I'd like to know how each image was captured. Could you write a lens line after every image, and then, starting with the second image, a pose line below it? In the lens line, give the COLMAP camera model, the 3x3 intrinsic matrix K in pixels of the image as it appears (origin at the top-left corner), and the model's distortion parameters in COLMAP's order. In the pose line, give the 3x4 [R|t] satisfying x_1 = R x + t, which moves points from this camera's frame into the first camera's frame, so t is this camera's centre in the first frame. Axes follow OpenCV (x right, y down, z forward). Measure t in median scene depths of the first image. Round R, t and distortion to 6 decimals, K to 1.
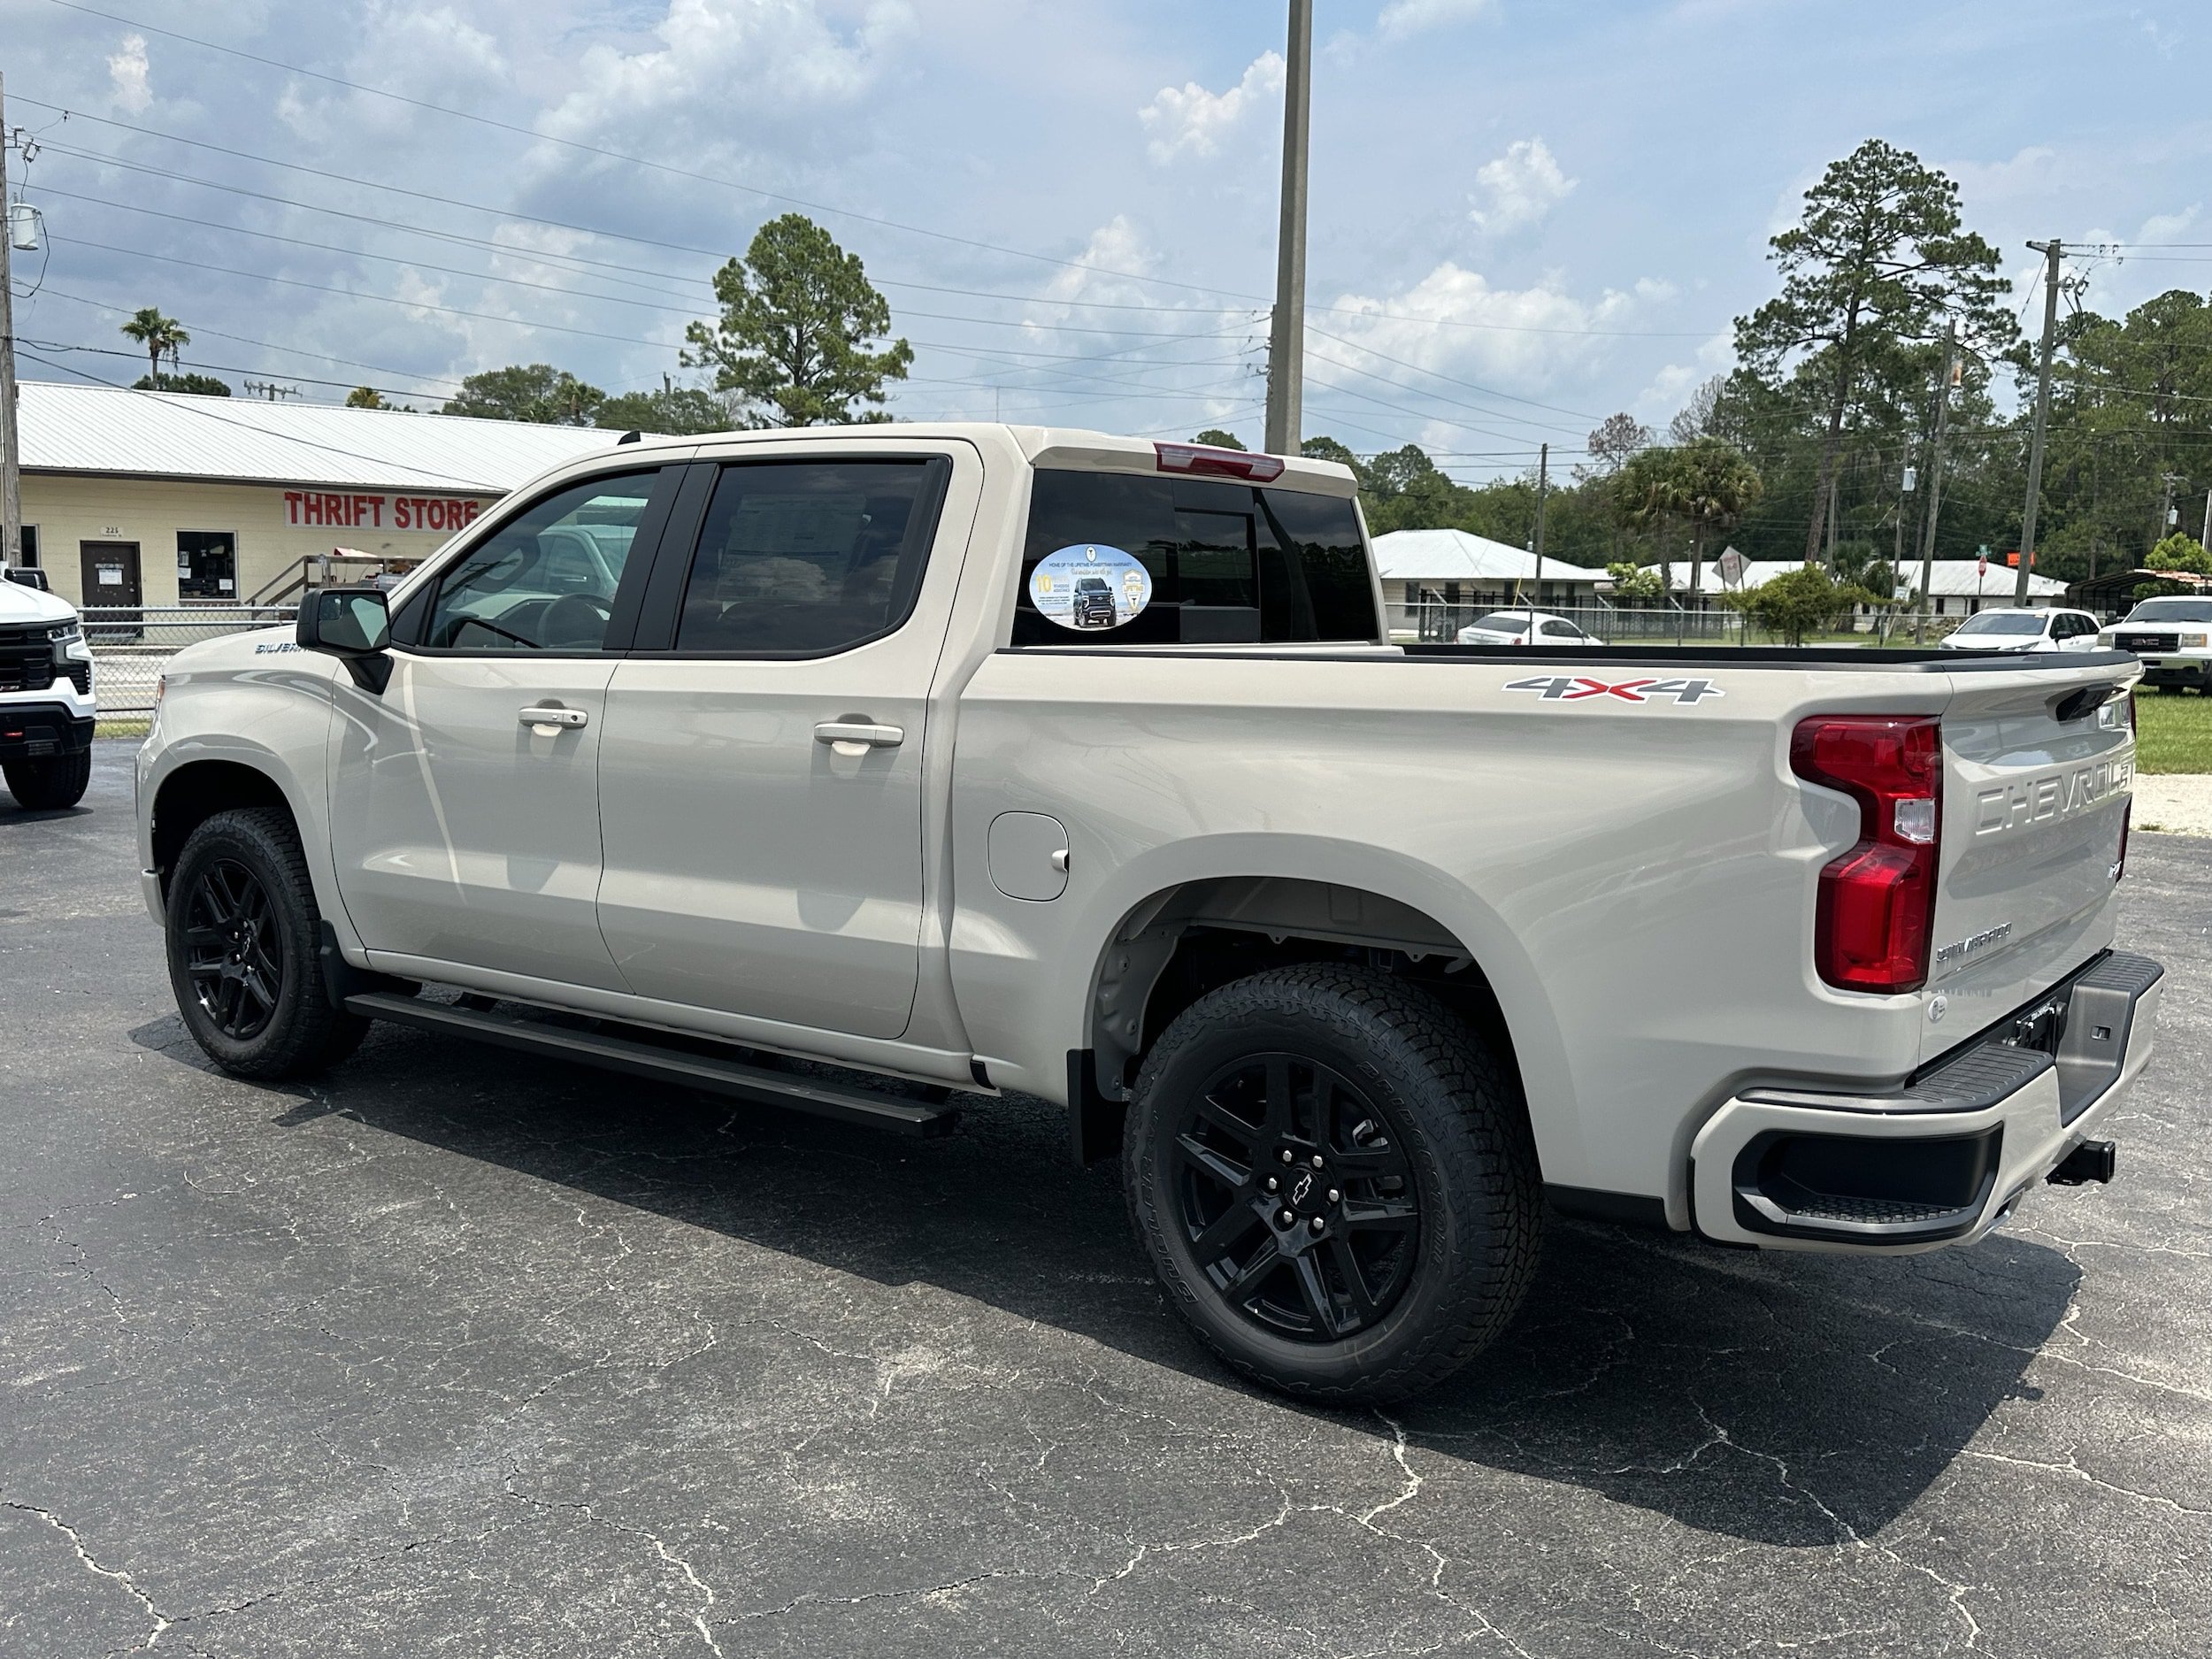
lens RADIAL K [[1956.1, 0, 1102.8], [0, 1956.1, 820.2], [0, 0, 1]] dist [0.064863, -0.083828]
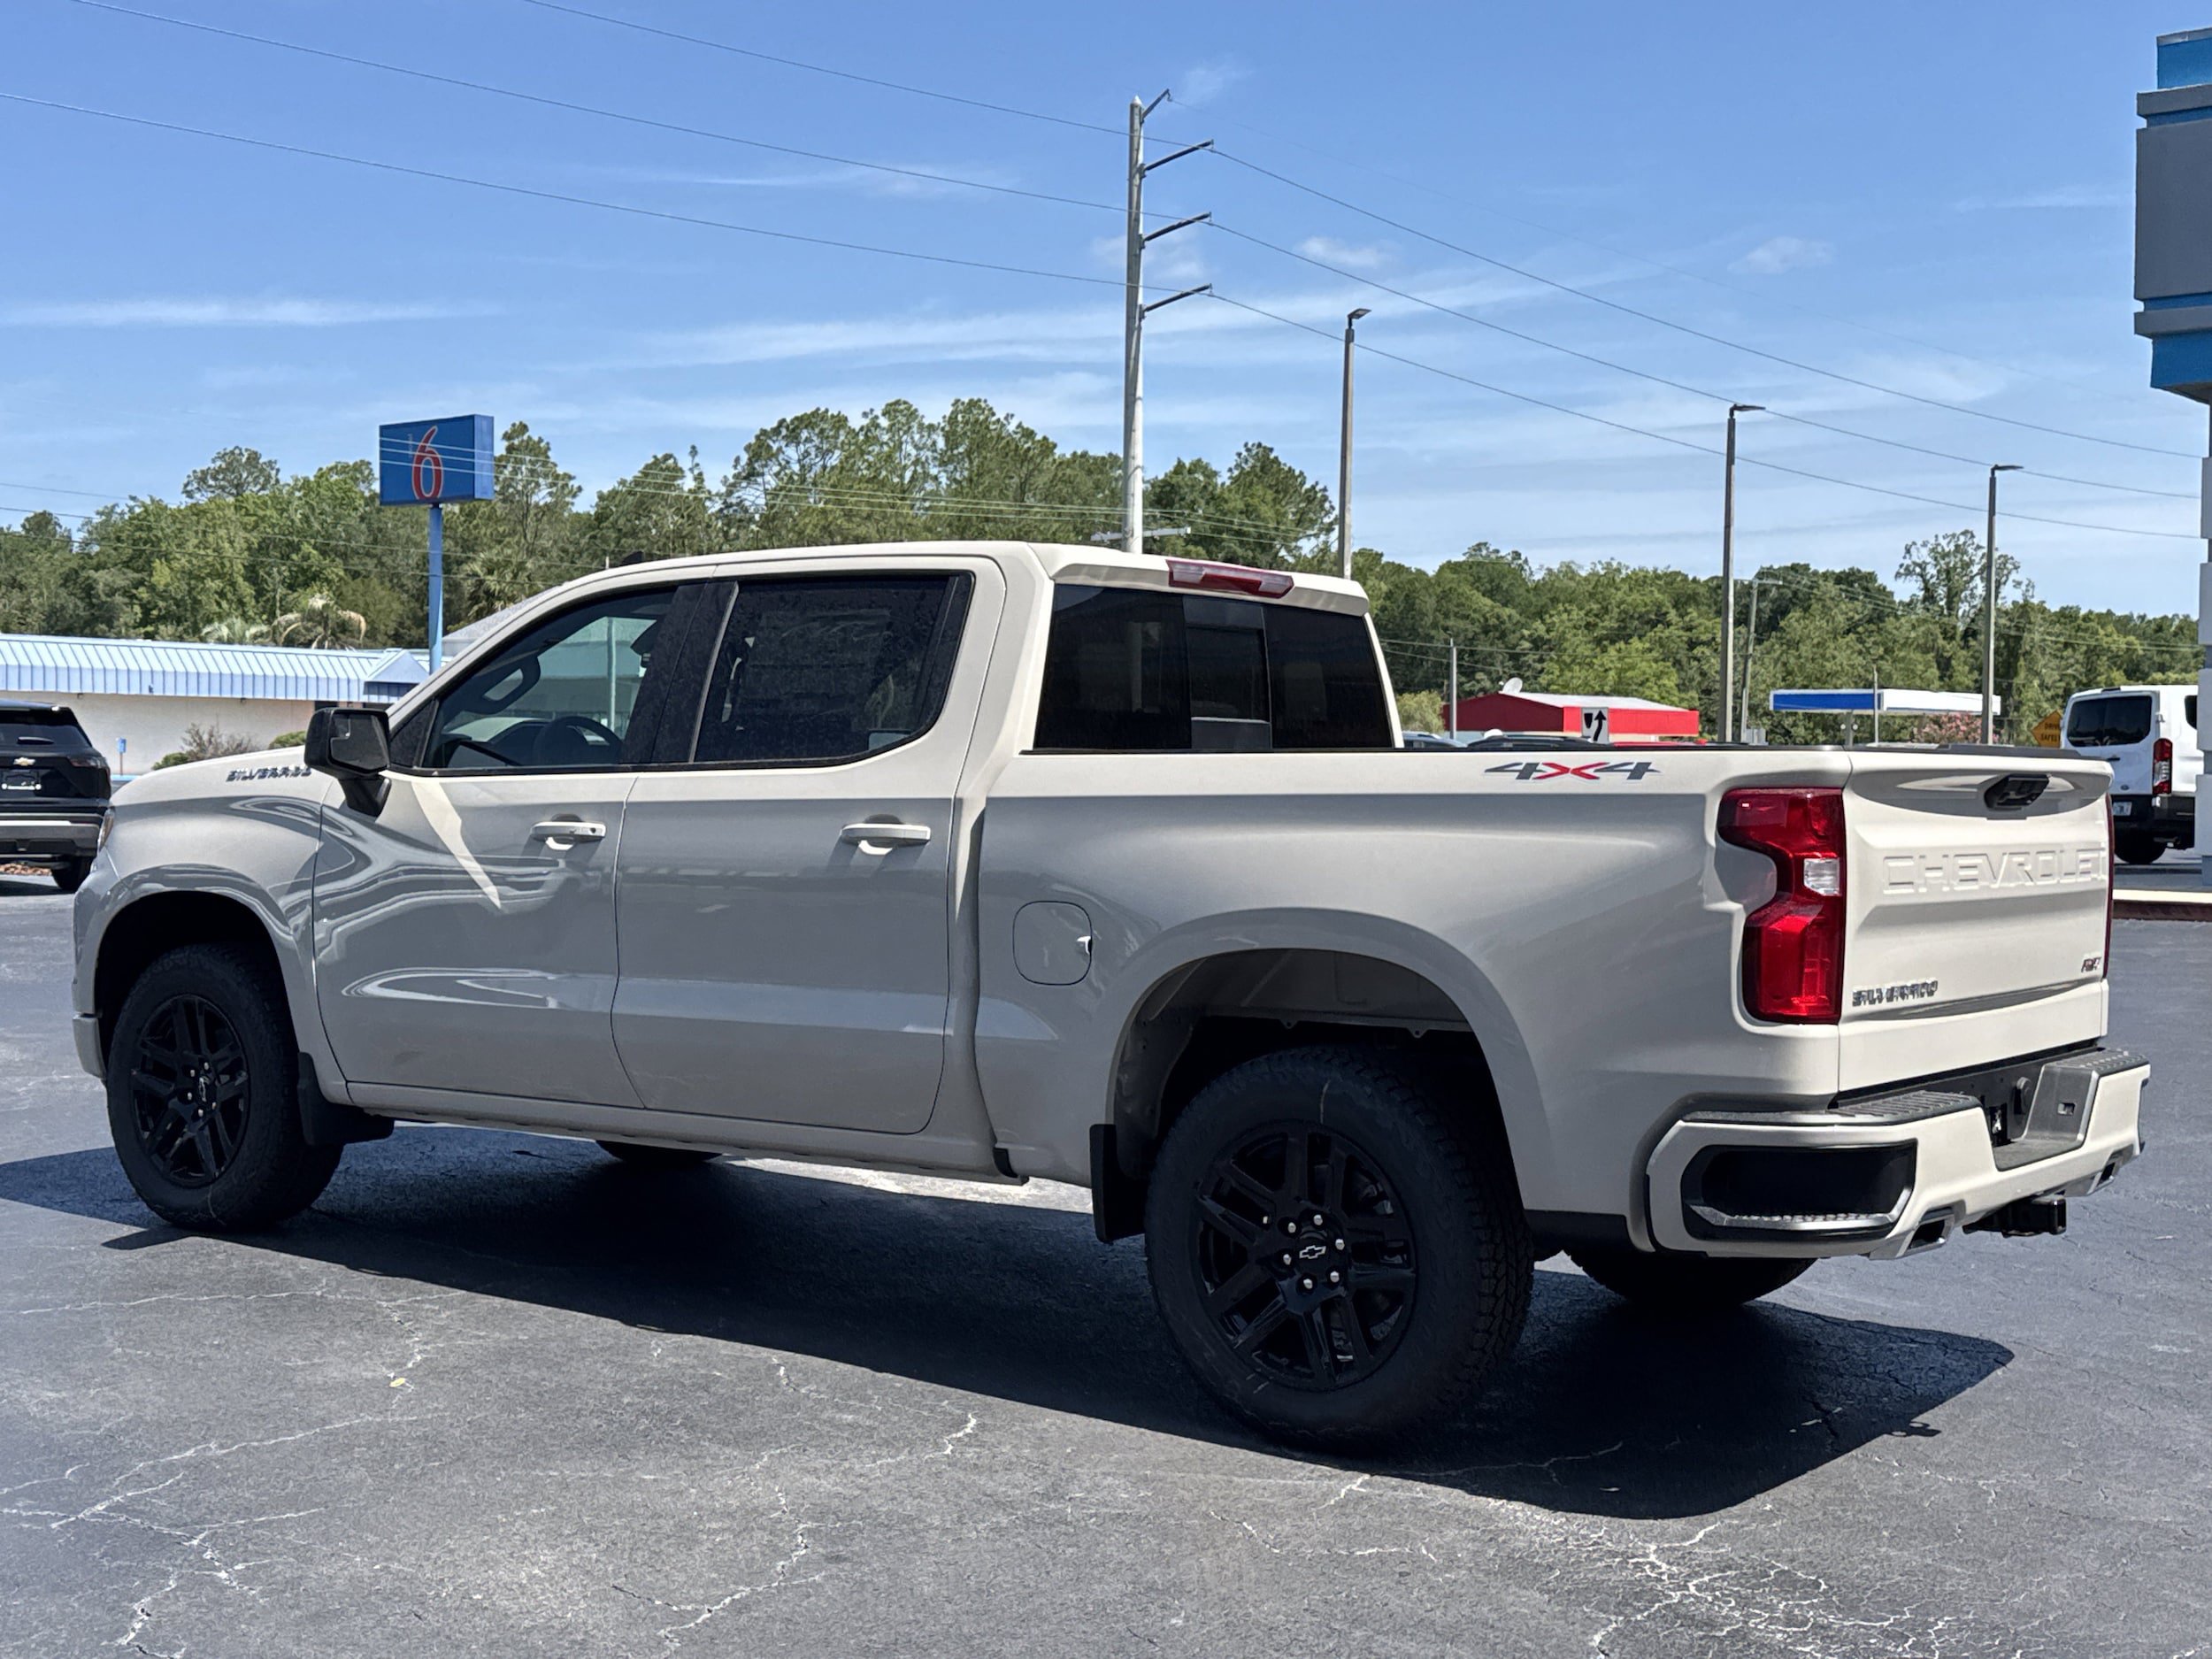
lens RADIAL K [[2718.9, 0, 1098.5], [0, 2718.9, 827.4], [0, 0, 1]] dist [0.079820, 0.000000]
pose [[0.999946, -0.003126, 0.009927, -0.025806], [0.004031, 0.995709, -0.092455, 0.085284], [-0.009595, 0.092490, 0.995667, -0.440205]]
